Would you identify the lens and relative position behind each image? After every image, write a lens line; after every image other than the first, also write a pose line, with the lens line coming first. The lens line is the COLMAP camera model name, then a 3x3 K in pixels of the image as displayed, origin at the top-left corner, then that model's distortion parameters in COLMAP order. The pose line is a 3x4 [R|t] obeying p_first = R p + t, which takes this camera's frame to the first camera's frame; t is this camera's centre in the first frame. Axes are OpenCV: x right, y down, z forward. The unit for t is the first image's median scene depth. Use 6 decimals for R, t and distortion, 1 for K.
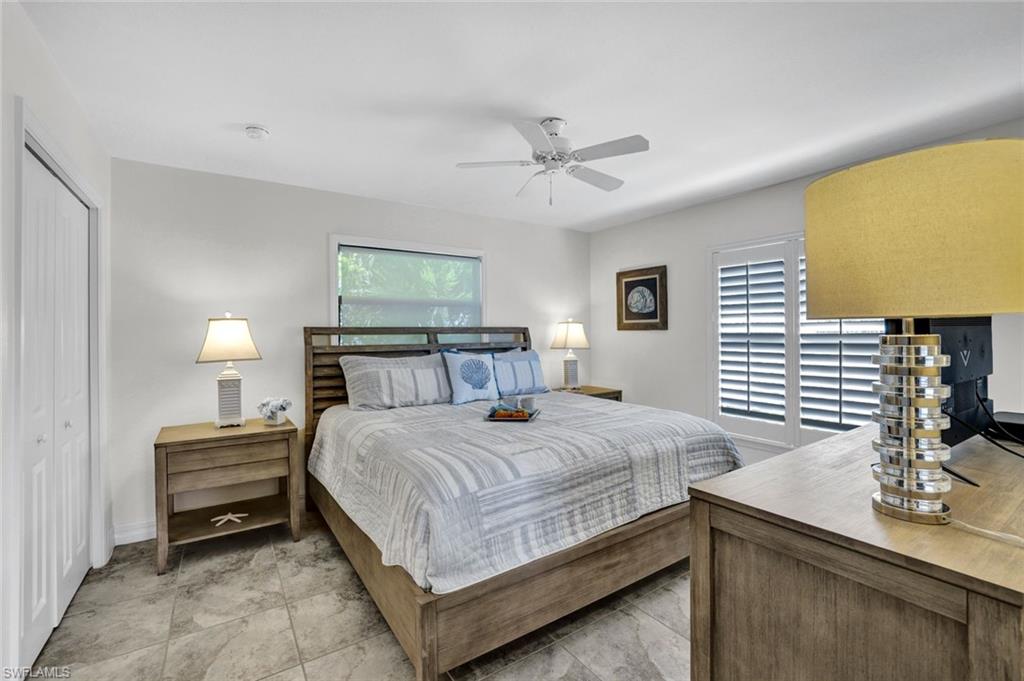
lens RADIAL K [[441.5, 0, 502.0], [0, 441.5, 335.1], [0, 0, 1]] dist [-0.022862, 0.004051]
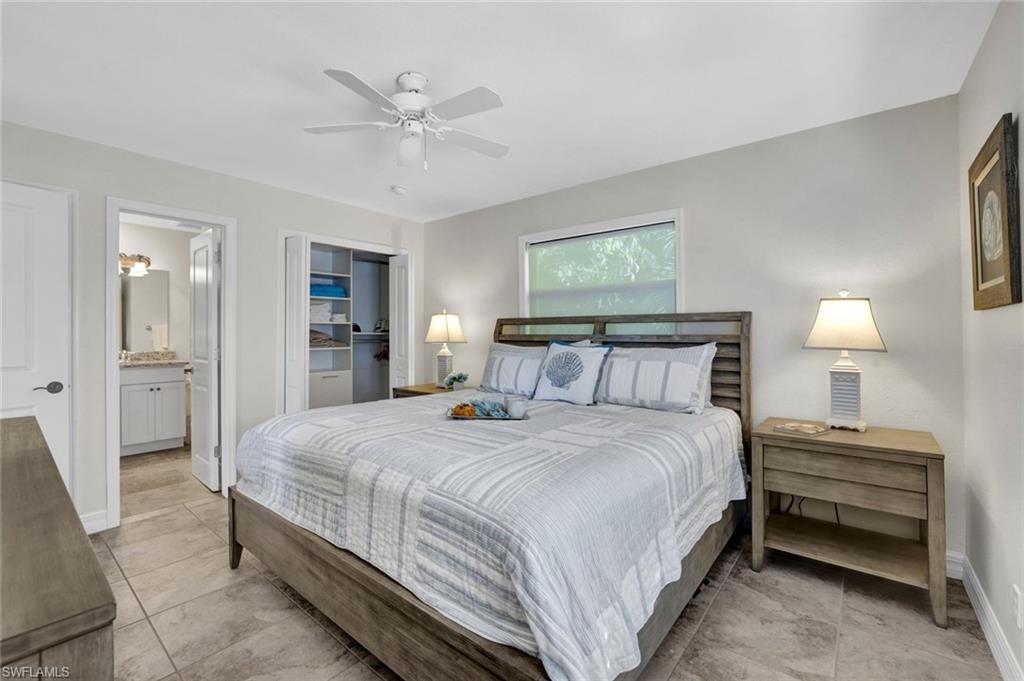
lens RADIAL K [[441.5, 0, 512.9], [0, 441.5, 320.5], [0, 0, 1]] dist [-0.022862, 0.004051]
pose [[0.283148, -0.015641, -0.958949, 0.963453], [-0.001785, 0.999857, -0.016835, 0.010633], [0.959074, 0.006479, 0.283080, 0.877937]]
